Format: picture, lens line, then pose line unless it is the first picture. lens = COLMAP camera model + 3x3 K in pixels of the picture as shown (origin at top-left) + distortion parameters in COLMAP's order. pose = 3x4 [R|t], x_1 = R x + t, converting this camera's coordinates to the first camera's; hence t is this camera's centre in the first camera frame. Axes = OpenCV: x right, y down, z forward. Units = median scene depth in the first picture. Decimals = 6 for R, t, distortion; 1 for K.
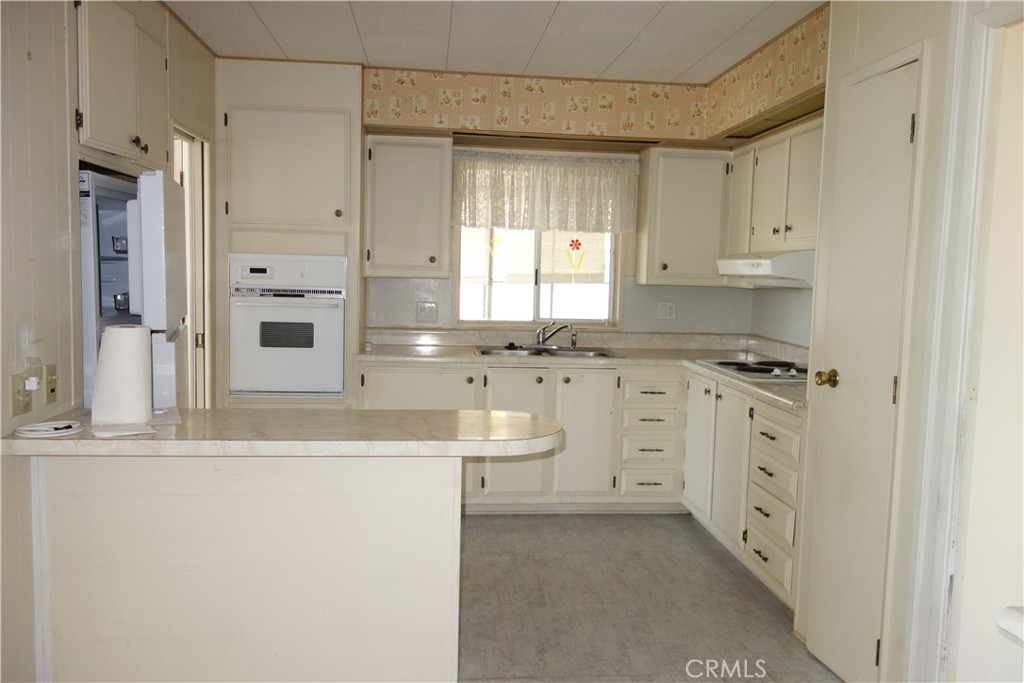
lens RADIAL K [[815.3, 0, 506.0], [0, 815.3, 338.6], [0, 0, 1]] dist [0.002884, 0.011604]
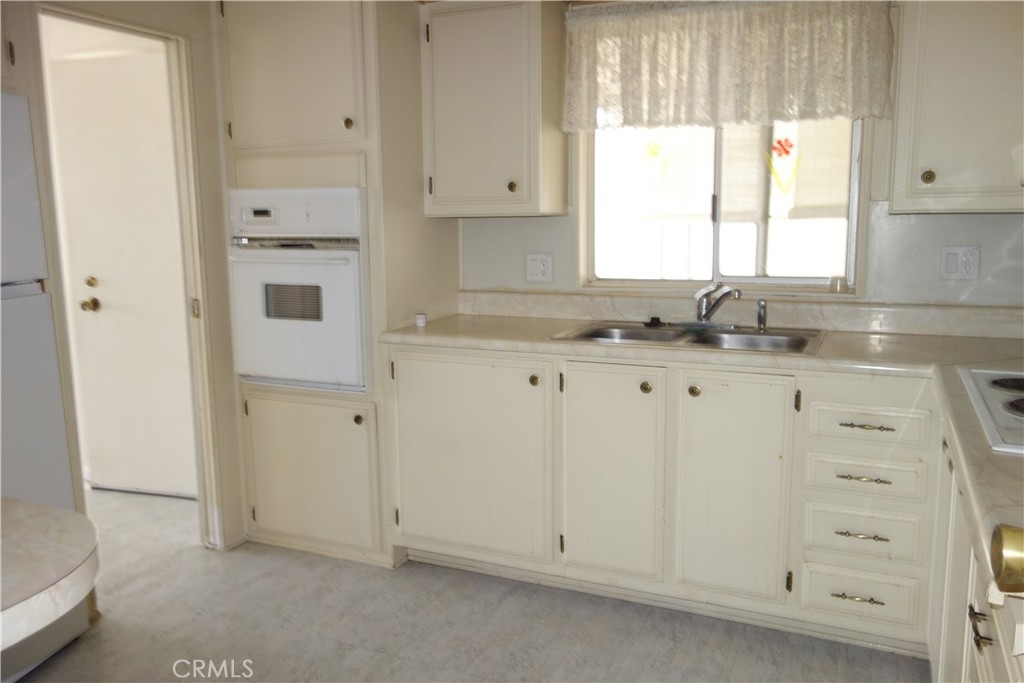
lens RADIAL K [[815.3, 0, 508.6], [0, 815.3, 346.2], [0, 0, 1]] dist [0.002884, 0.011604]
pose [[0.860039, 0.044085, -0.508320, 0.252500], [-0.006608, 0.997139, 0.075298, -0.020675], [0.510185, -0.061400, 0.857870, 0.468216]]
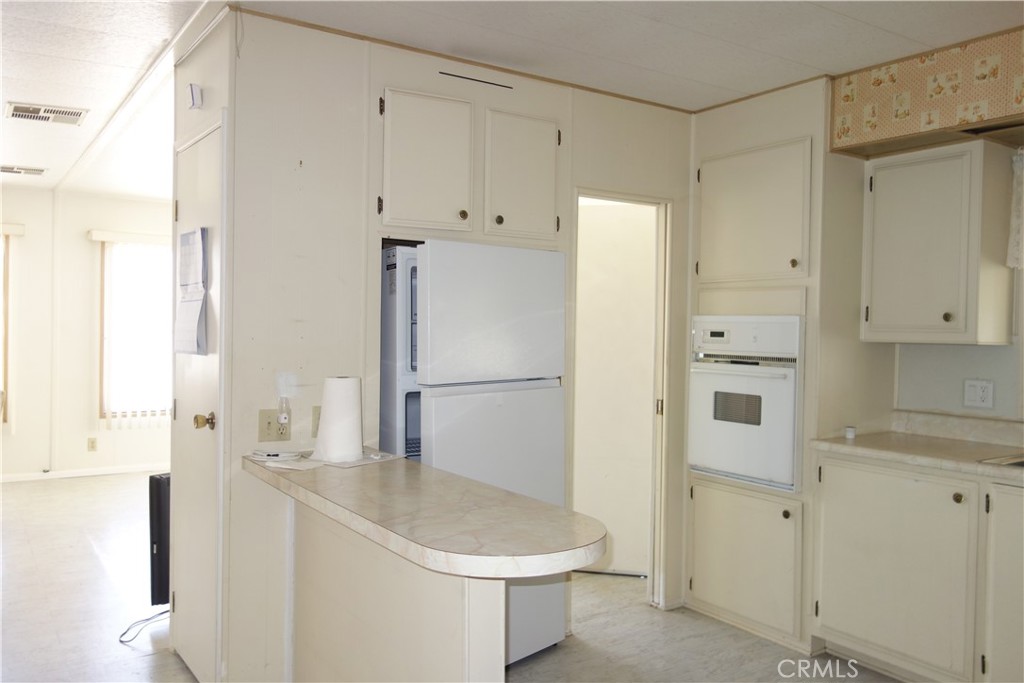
lens RADIAL K [[815.3, 0, 515.1], [0, 815.3, 335.5], [0, 0, 1]] dist [0.002884, 0.011604]
pose [[0.483240, -0.010090, -0.875430, 0.364590], [-0.074558, 0.995827, -0.052634, -0.017624], [0.872307, 0.090705, 0.480471, 0.363979]]
